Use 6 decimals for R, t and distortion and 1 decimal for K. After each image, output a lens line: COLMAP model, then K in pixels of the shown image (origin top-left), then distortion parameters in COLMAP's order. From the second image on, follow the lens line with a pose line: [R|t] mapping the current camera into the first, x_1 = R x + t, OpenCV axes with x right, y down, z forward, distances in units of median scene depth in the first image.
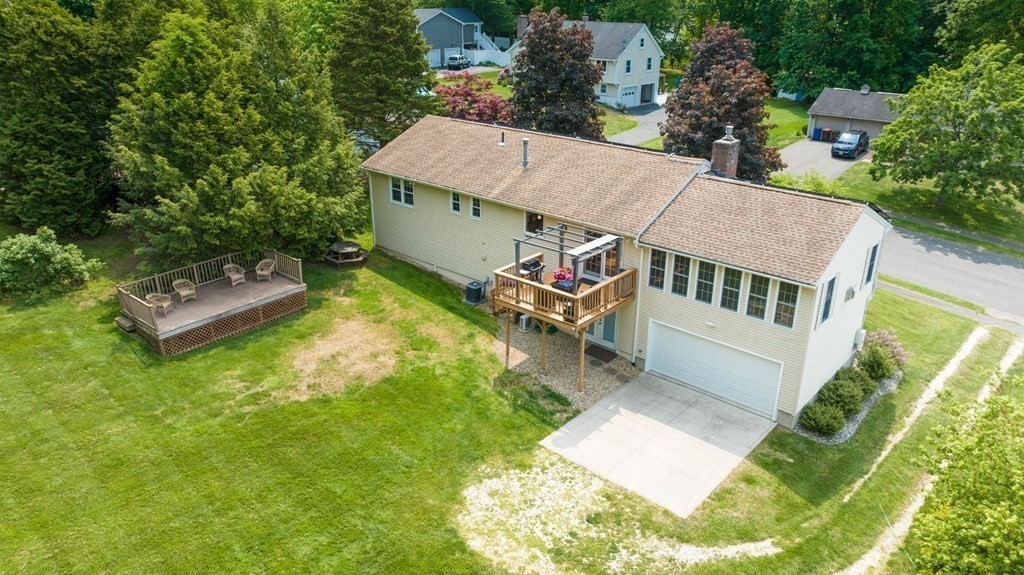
lens RADIAL K [[724.1, 0, 512.0], [0, 724.1, 287.5], [0, 0, 1]] dist [-0.020666, -0.000011]
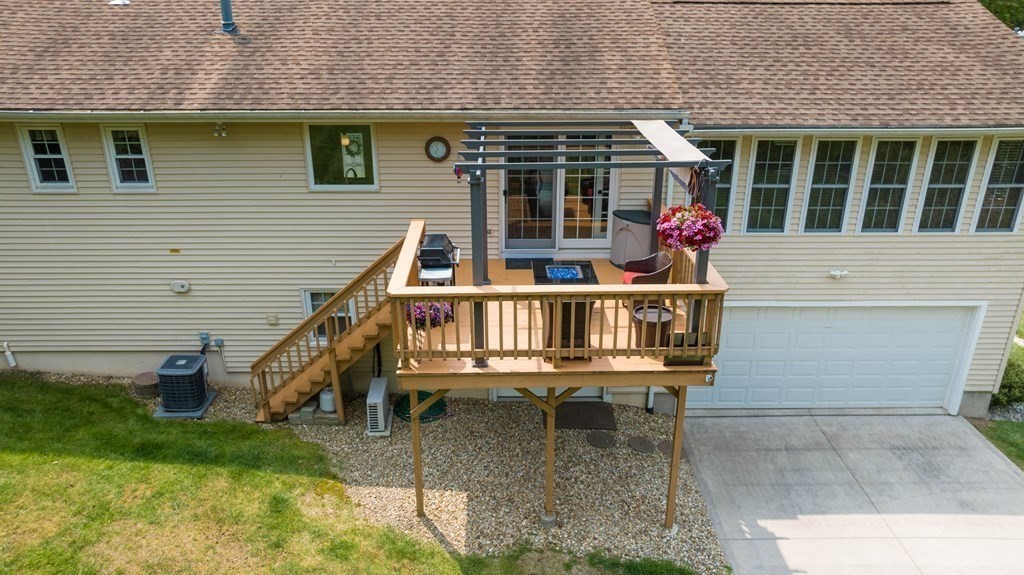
lens RADIAL K [[724.1, 0, 512.0], [0, 724.1, 287.5], [0, 0, 1]] dist [-0.020666, -0.000011]
pose [[0.737446, -0.260420, 0.623182, -0.160984], [0.258820, 0.961203, 0.095399, -0.036288], [-0.623848, 0.090940, 0.776237, 0.664743]]
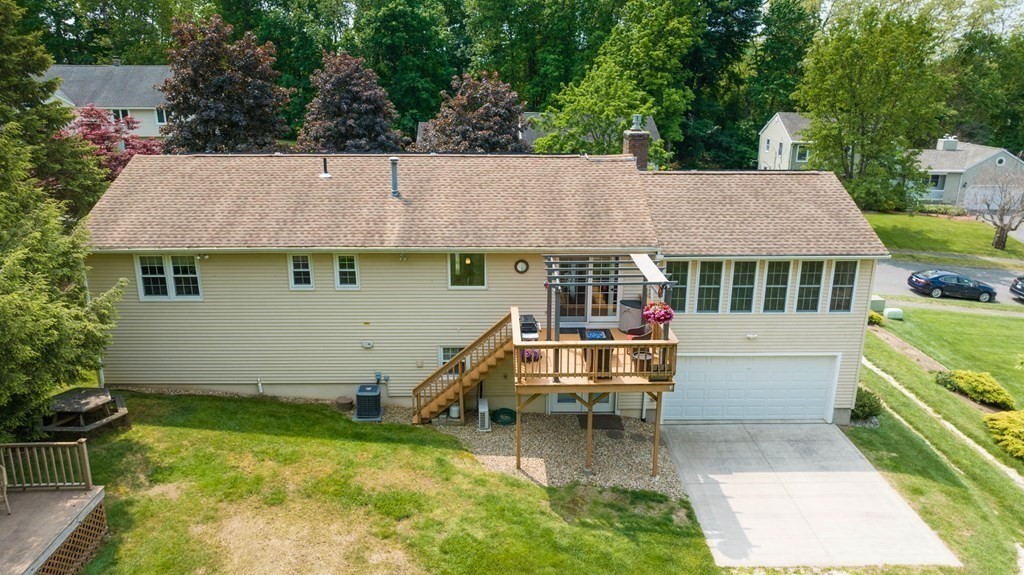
lens RADIAL K [[724.1, 0, 512.0], [0, 724.1, 287.5], [0, 0, 1]] dist [-0.020666, -0.000011]
pose [[0.733789, -0.199555, 0.649409, -0.388154], [0.259218, 0.965811, 0.003882, -0.066289], [-0.627981, 0.165490, 0.760430, 0.467822]]
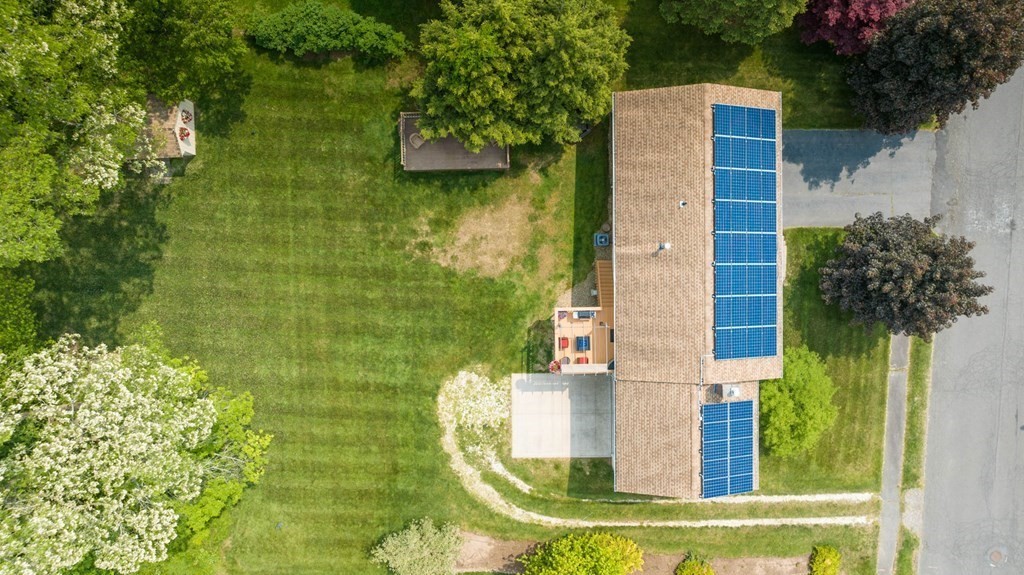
lens RADIAL K [[729.4, 0, 512.0], [0, 729.4, 287.5], [0, 0, 1]] dist [-0.019272, 0.003143]
pose [[0.670956, 0.741265, 0.018549, -0.139133], [-0.294045, 0.243024, 0.924379, -1.344200], [0.680702, -0.625672, 0.381024, 0.323569]]
